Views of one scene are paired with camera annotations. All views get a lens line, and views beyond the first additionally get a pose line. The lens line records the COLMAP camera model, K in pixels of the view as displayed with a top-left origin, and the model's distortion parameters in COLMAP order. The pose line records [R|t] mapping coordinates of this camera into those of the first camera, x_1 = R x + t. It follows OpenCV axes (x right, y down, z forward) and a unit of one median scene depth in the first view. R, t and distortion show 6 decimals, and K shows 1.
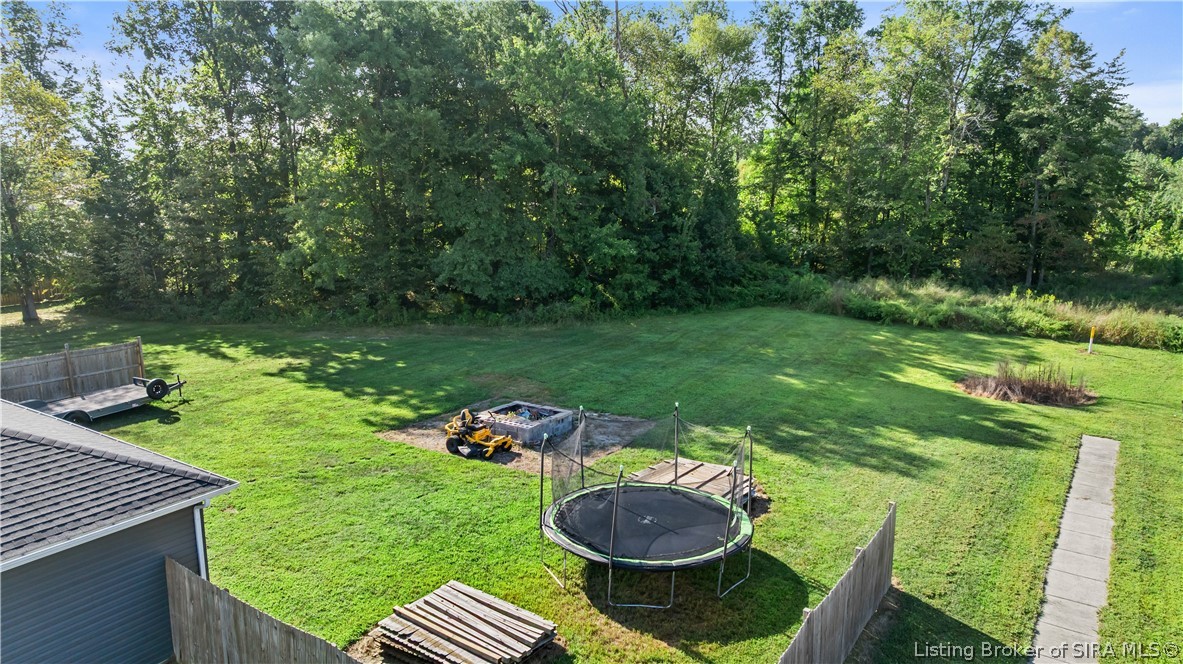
lens RADIAL K [[802.0, 0, 591.5], [0, 802.0, 332.0], [0, 0, 1]] dist [0.001469, 0.000161]
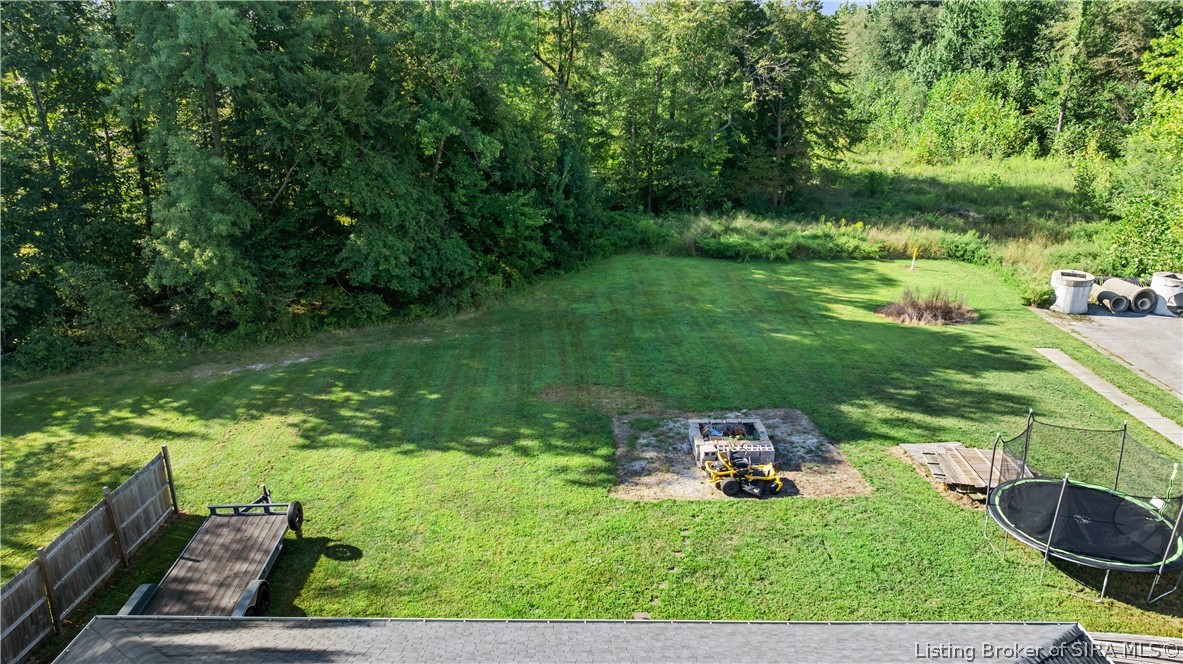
lens RADIAL K [[802.0, 0, 591.5], [0, 802.0, 332.0], [0, 0, 1]] dist [0.001469, 0.000161]
pose [[0.845741, -0.172365, 0.504988, -0.433999], [0.110724, 0.982481, 0.149907, -0.113984], [-0.521980, -0.070868, 0.850009, 0.169250]]
